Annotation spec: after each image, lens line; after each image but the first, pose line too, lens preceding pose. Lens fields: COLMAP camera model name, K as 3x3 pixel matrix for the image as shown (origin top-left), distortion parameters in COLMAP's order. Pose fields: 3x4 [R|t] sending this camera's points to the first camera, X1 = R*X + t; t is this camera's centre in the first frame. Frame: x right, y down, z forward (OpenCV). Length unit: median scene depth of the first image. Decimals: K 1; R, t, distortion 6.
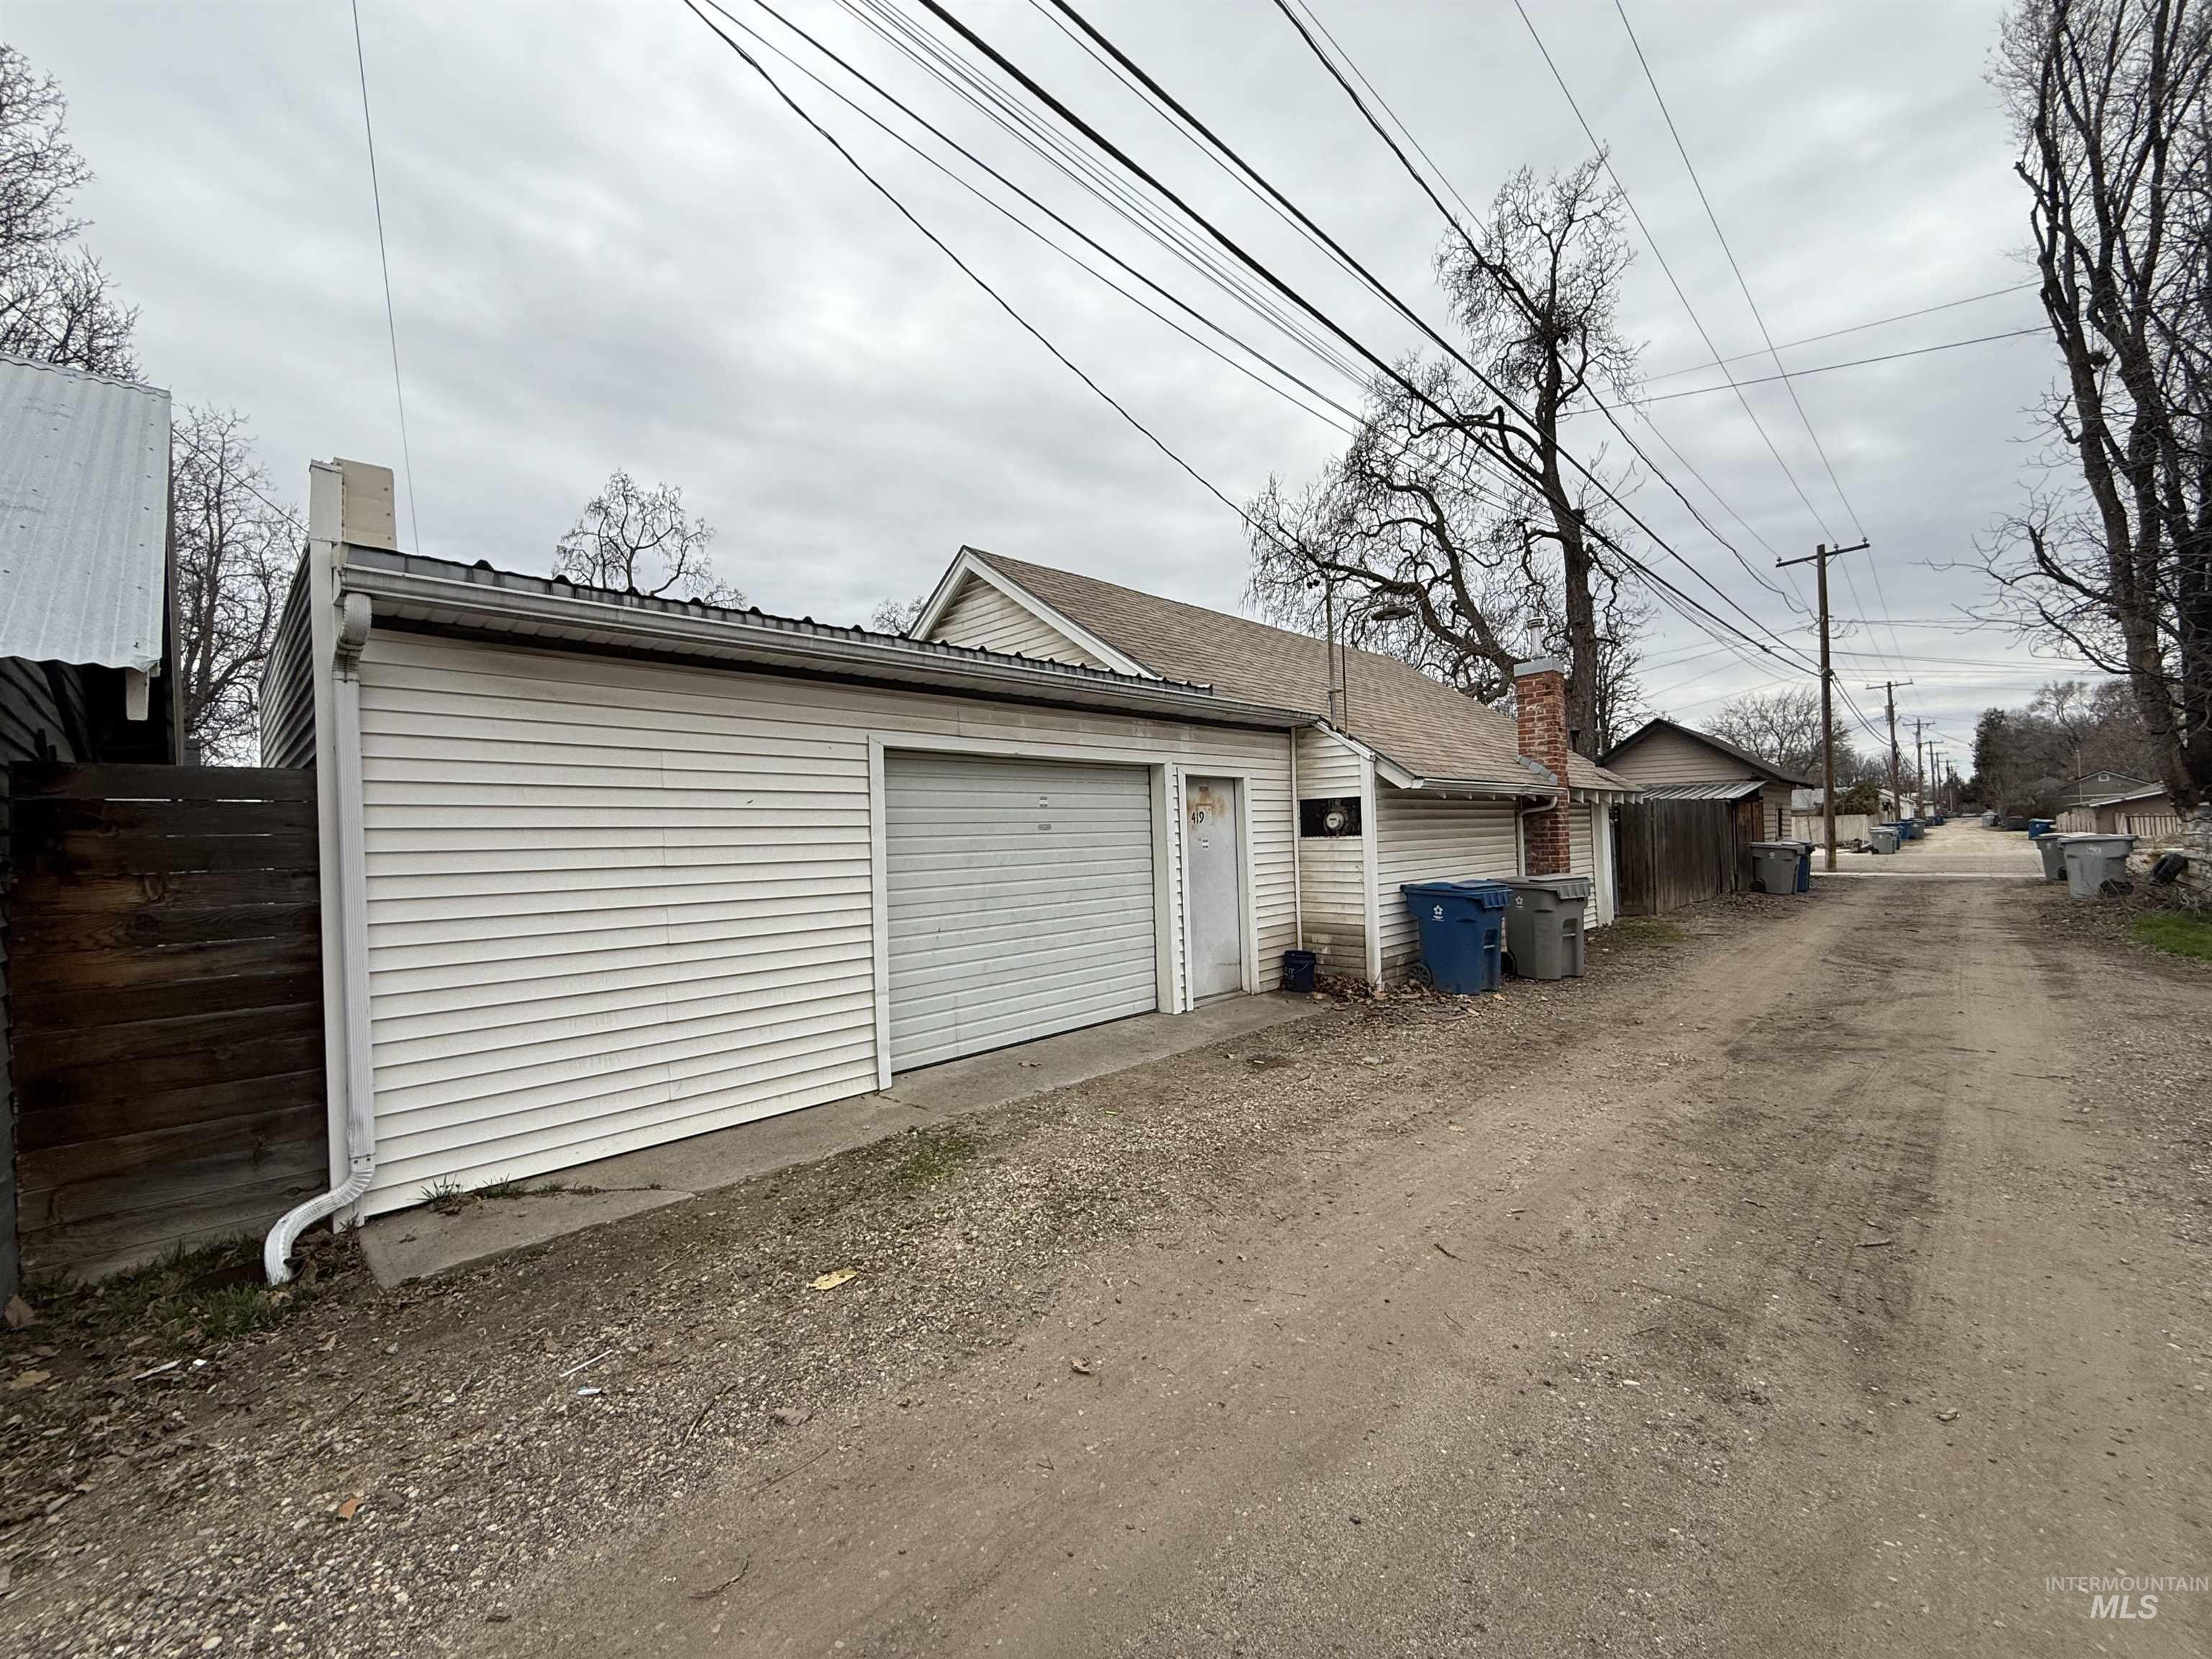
lens RADIAL K [[876.0, 0, 1108.0], [0, 876.0, 832.9], [0, 0, 1]] dist [0.001516, 0.000181]
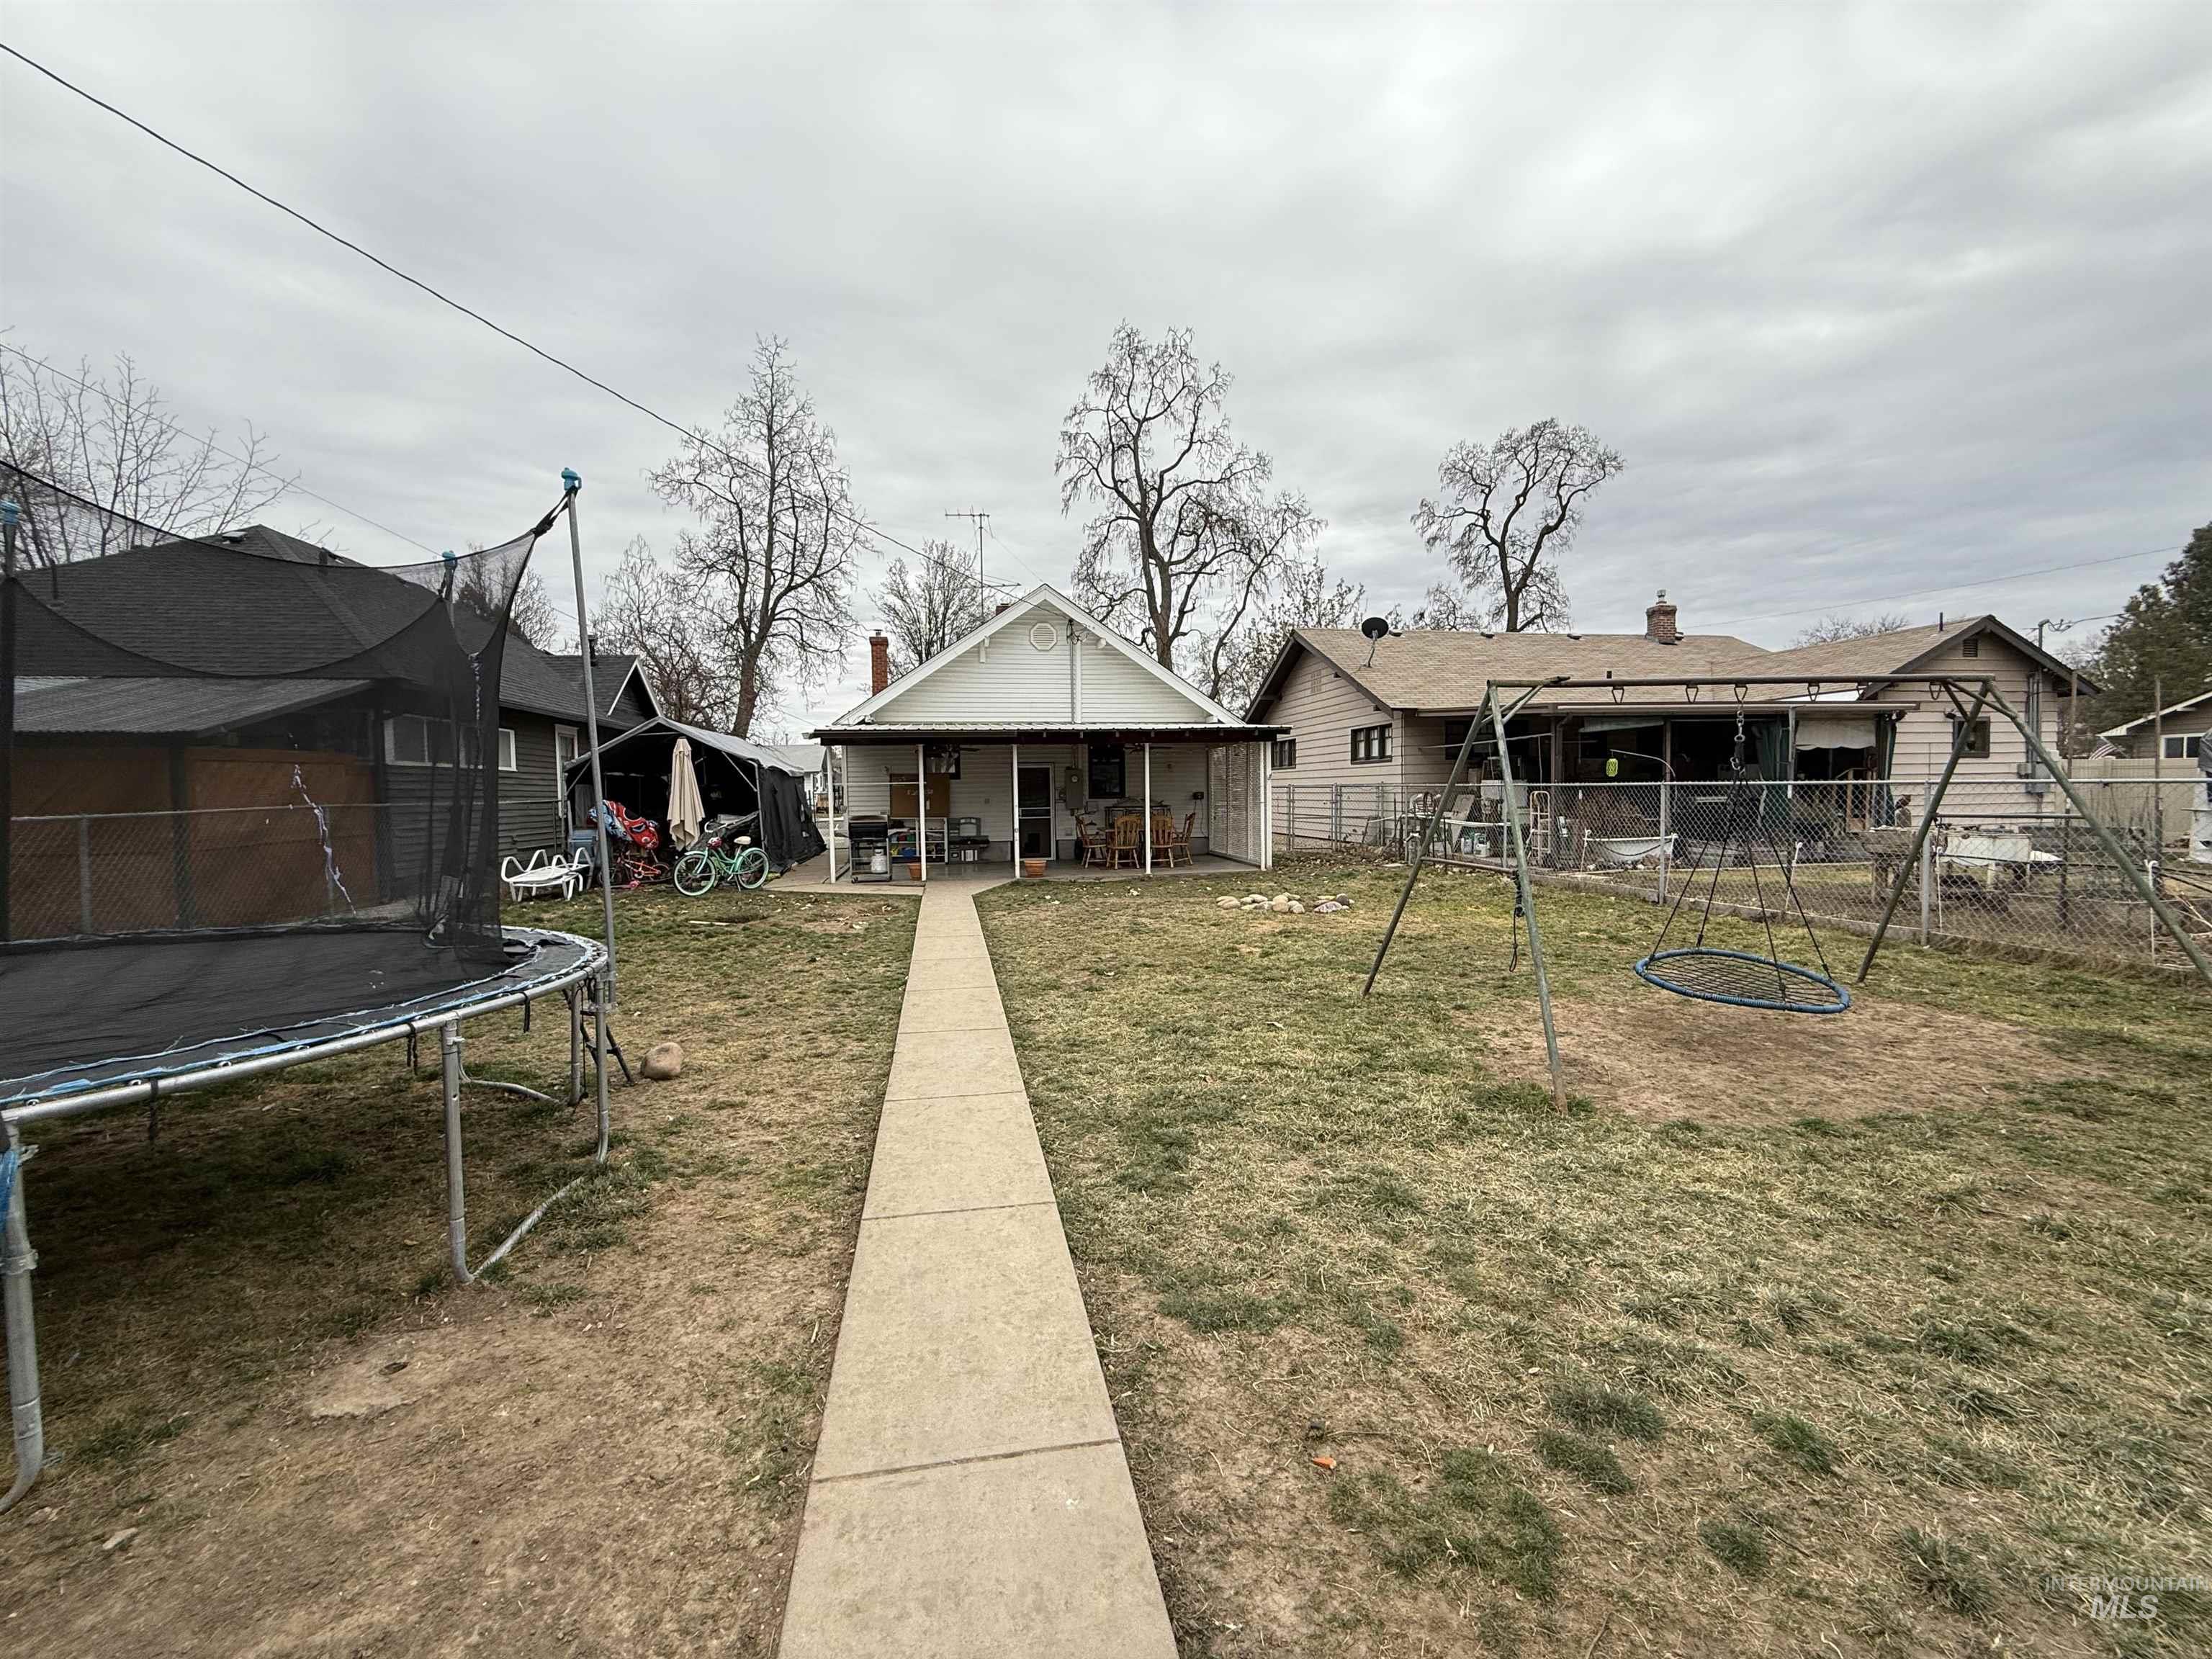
lens RADIAL K [[876.0, 0, 1104.8], [0, 876.0, 829.6], [0, 0, 1]] dist [0.001516, 0.000181]
pose [[0.815799, 0.045741, -0.576524, -0.078980], [-0.011200, 0.997930, 0.063328, 0.005582], [0.578227, -0.045206, 0.814623, 0.295542]]
